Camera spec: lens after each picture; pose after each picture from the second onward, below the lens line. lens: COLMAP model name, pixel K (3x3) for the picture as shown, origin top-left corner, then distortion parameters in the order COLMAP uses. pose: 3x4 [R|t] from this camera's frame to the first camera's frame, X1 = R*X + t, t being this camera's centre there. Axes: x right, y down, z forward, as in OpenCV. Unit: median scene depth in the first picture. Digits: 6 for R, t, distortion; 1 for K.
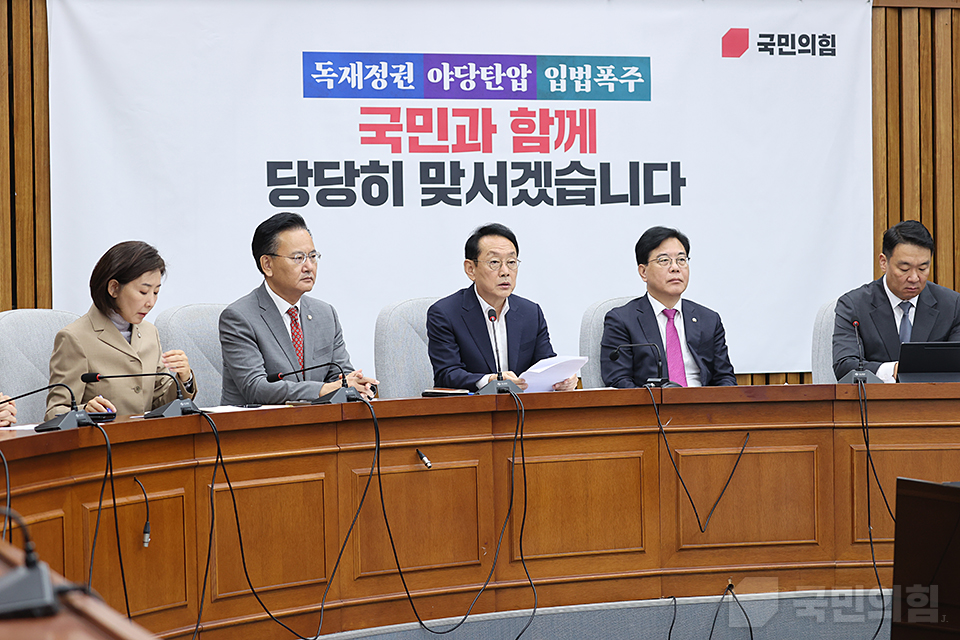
lens RADIAL K [[2680.8, 0, 486.2], [0, 2680.8, 317.5], [0, 0, 1]] dist [0.000896, 0.000000]
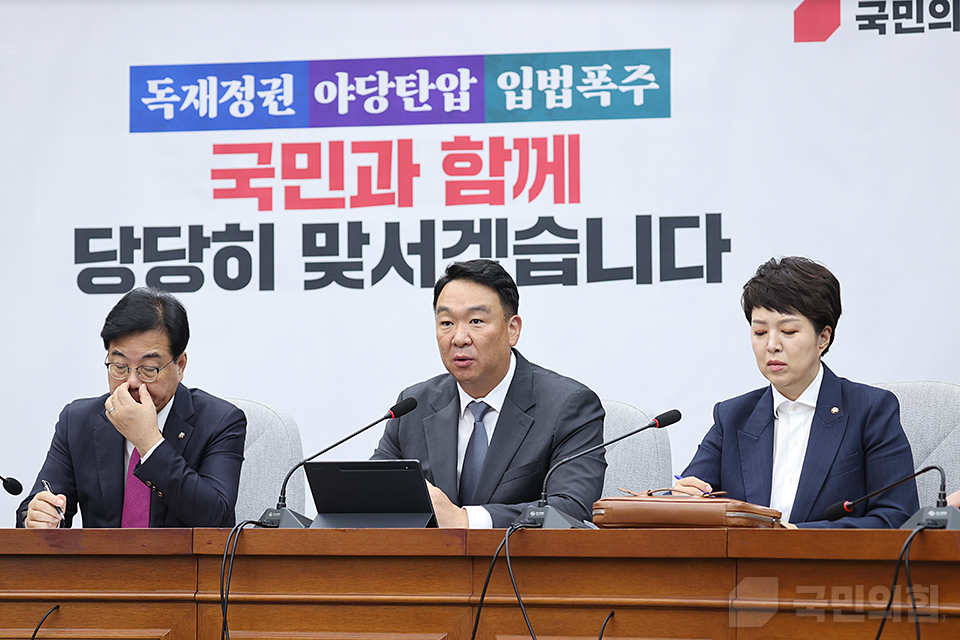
lens RADIAL K [[3612.2, 0, 472.7], [0, 3612.2, 315.7], [0, 0, 1]] dist [0.119970, 0.000000]
pose [[0.853854, -0.021386, -0.520073, 0.471700], [-0.016758, 0.997508, -0.068531, 0.024812], [0.520243, 0.067231, 0.851368, 0.264384]]
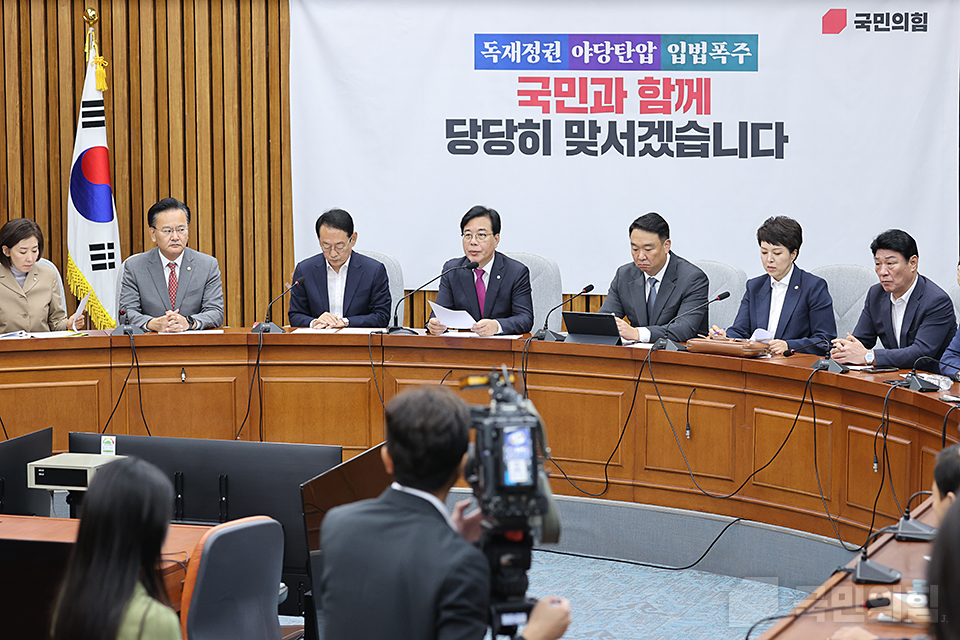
lens RADIAL K [[3158.0, 0, 479.9], [0, 3158.0, 322.2], [0, 0, 1]] dist [0.034926, 0.000000]
pose [[0.808455, 0.071585, -0.584189, 0.812509], [-0.016402, 0.994931, 0.099218, -0.109784], [0.588330, -0.070632, 0.805530, -0.223775]]
